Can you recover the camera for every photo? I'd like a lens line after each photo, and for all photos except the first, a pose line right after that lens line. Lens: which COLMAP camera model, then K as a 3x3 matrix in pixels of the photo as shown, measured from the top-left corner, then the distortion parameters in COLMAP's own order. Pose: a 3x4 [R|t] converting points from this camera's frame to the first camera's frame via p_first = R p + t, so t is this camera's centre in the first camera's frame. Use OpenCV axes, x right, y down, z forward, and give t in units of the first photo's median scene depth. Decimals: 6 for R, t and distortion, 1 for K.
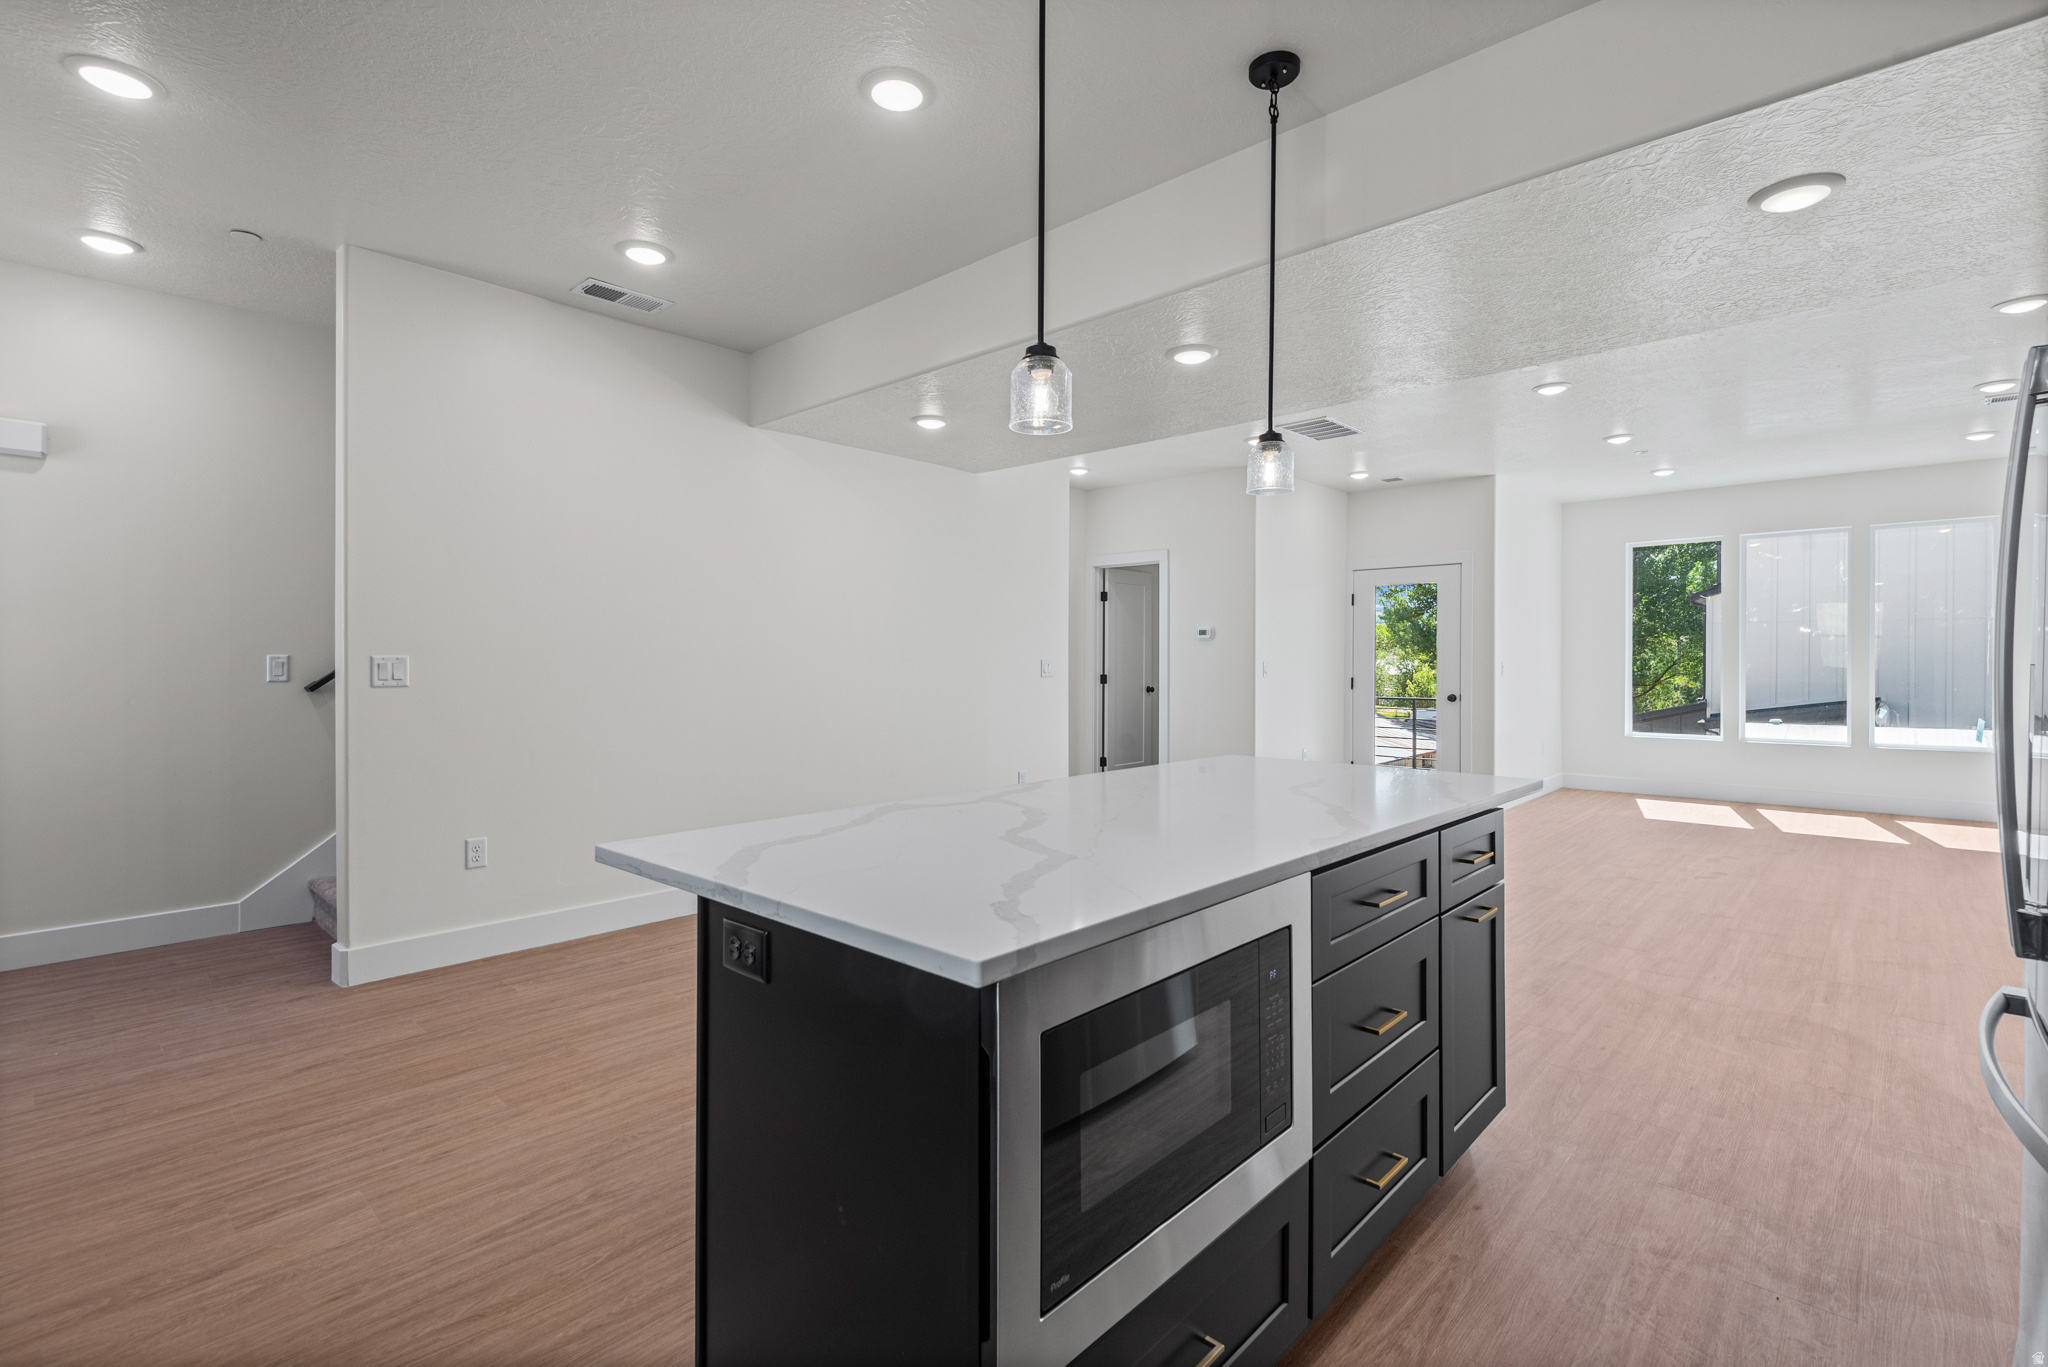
lens RADIAL K [[916.1, 0, 1024.0], [0, 916.1, 683.5], [0, 0, 1]] dist [0.002005, -0.000010]
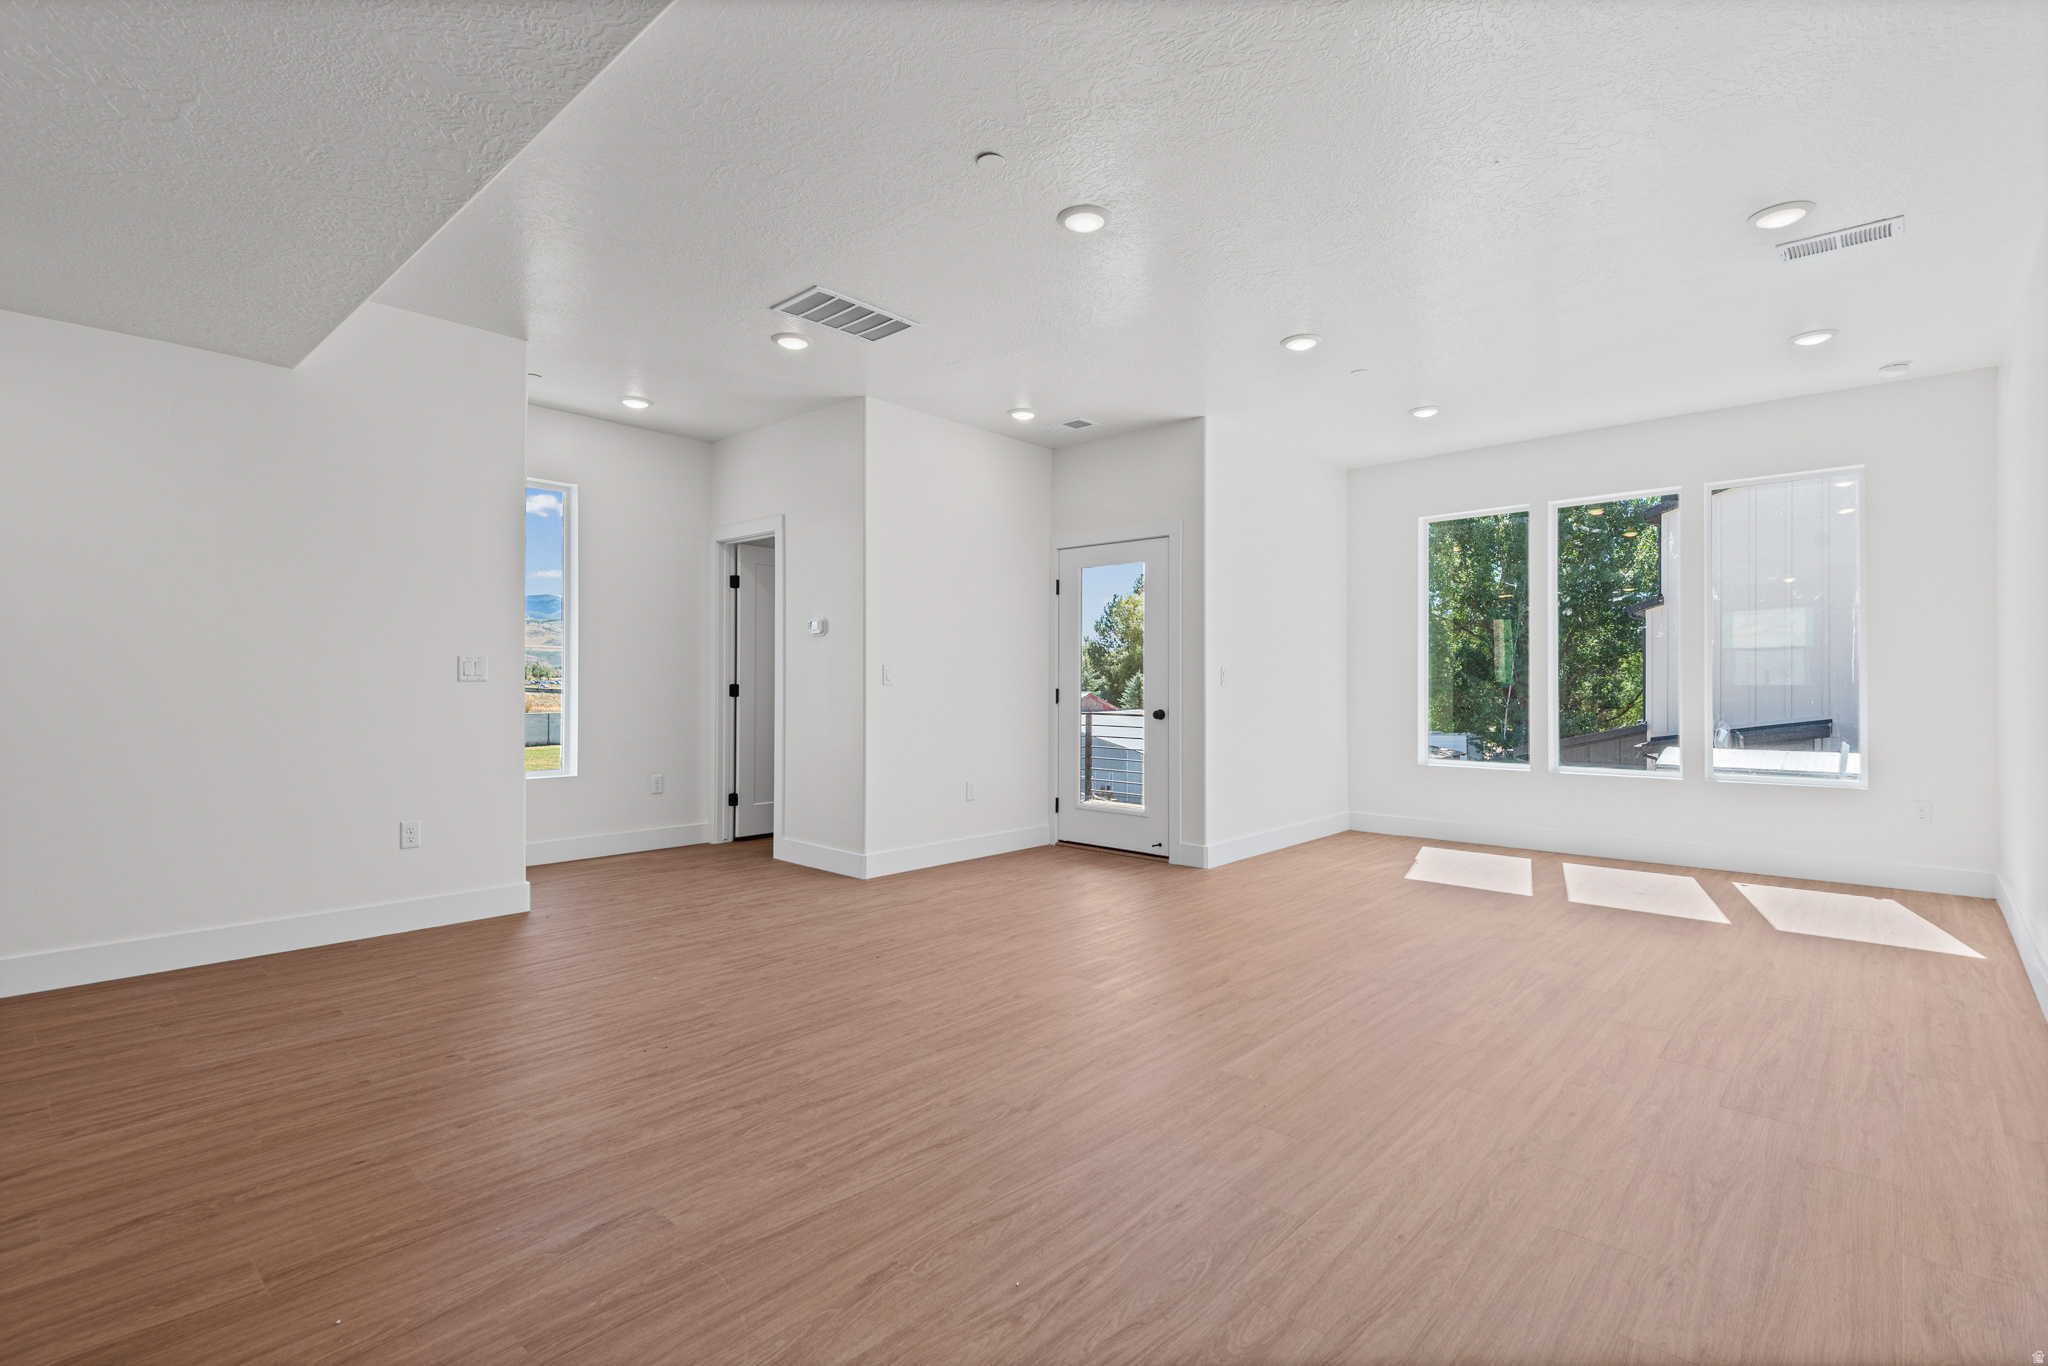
lens RADIAL K [[954.1, 0, 1027.2], [0, 954.1, 673.5], [0, 0, 1]] dist [0.002944, 0.000162]
pose [[0.999659, 0.000361, 0.026095, 0.324375], [0.000566, 0.999369, -0.035504, 0.009680], [-0.026092, 0.035507, 0.999029, 0.215902]]
